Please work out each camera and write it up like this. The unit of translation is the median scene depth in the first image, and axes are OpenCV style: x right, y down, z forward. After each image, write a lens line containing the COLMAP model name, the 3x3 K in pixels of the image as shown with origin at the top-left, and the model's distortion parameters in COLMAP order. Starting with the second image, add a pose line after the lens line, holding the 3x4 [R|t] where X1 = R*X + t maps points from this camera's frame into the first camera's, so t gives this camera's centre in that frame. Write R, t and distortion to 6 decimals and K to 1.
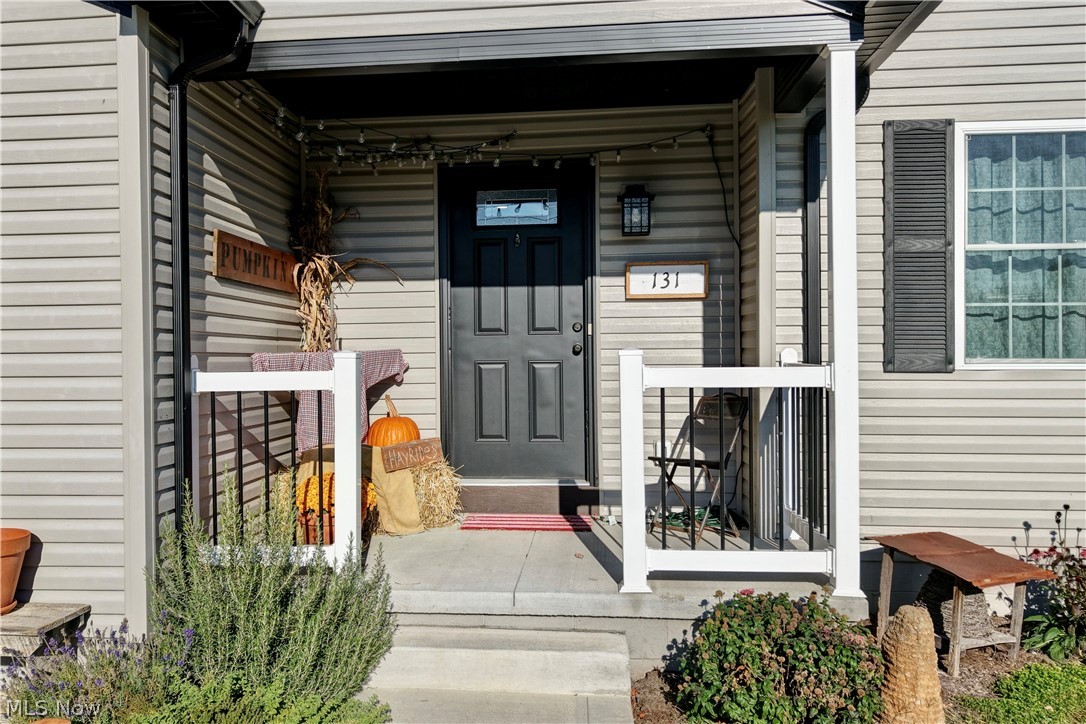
lens RADIAL K [[968.9, 0, 468.5], [0, 968.9, 363.4], [0, 0, 1]] dist [-0.002977, -0.003252]
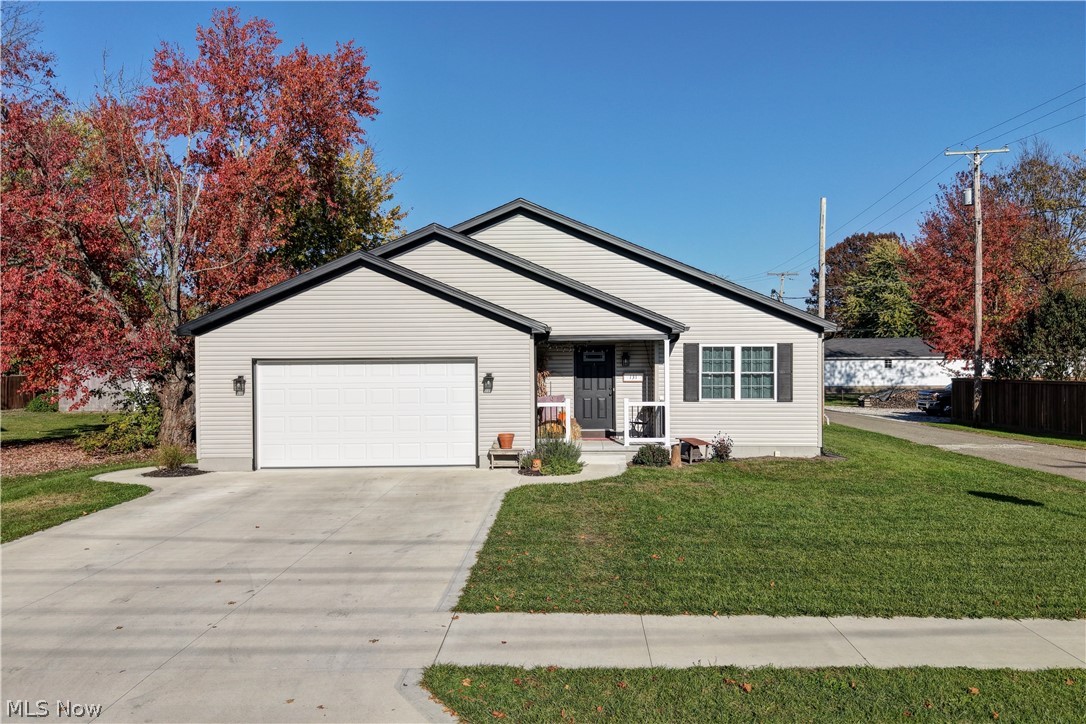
lens RADIAL K [[923.1, 0, 543.0], [0, 923.1, 362.0], [0, 0, 1]] dist [-0.011055, -0.007494]
pose [[0.994975, 0.001225, 0.100115, -0.592482], [-0.000791, 0.999990, -0.004374, -0.146187], [-0.100119, 0.004273, 0.994966, -2.975390]]
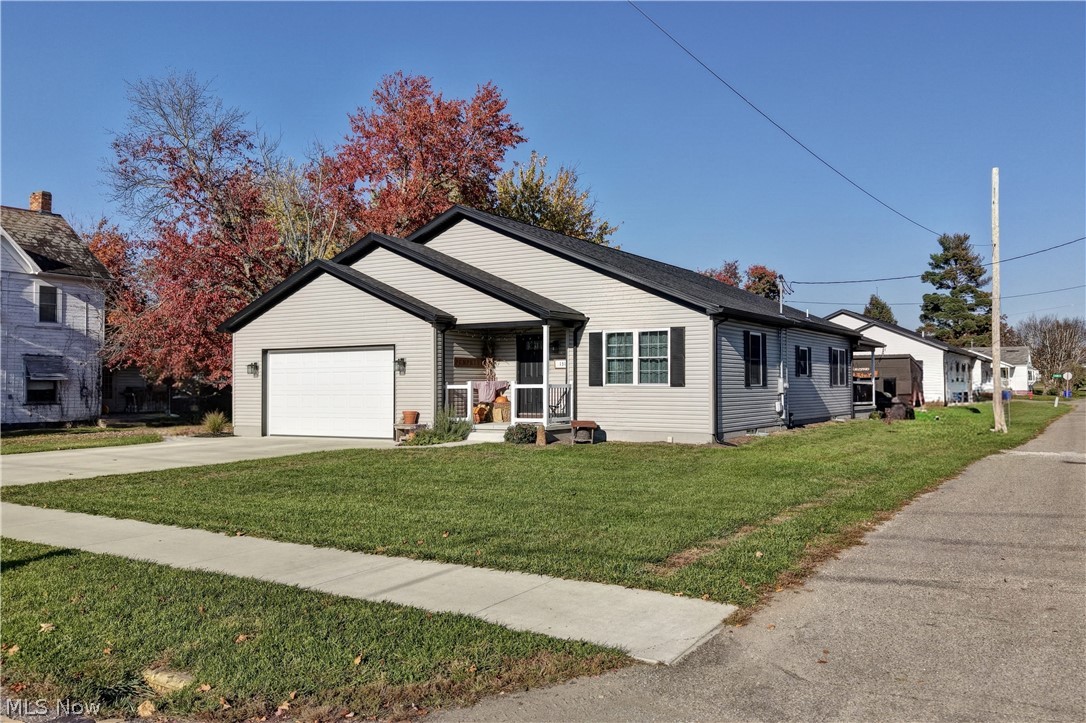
lens RADIAL K [[923.1, 0, 543.0], [0, 923.1, 361.5], [0, 0, 1]] dist [-0.011055, -0.007494]
pose [[0.907693, -0.005170, -0.419603, 1.986999], [-0.006034, 0.999660, -0.025369, 0.004722], [0.419591, 0.025560, 0.907353, -2.895287]]
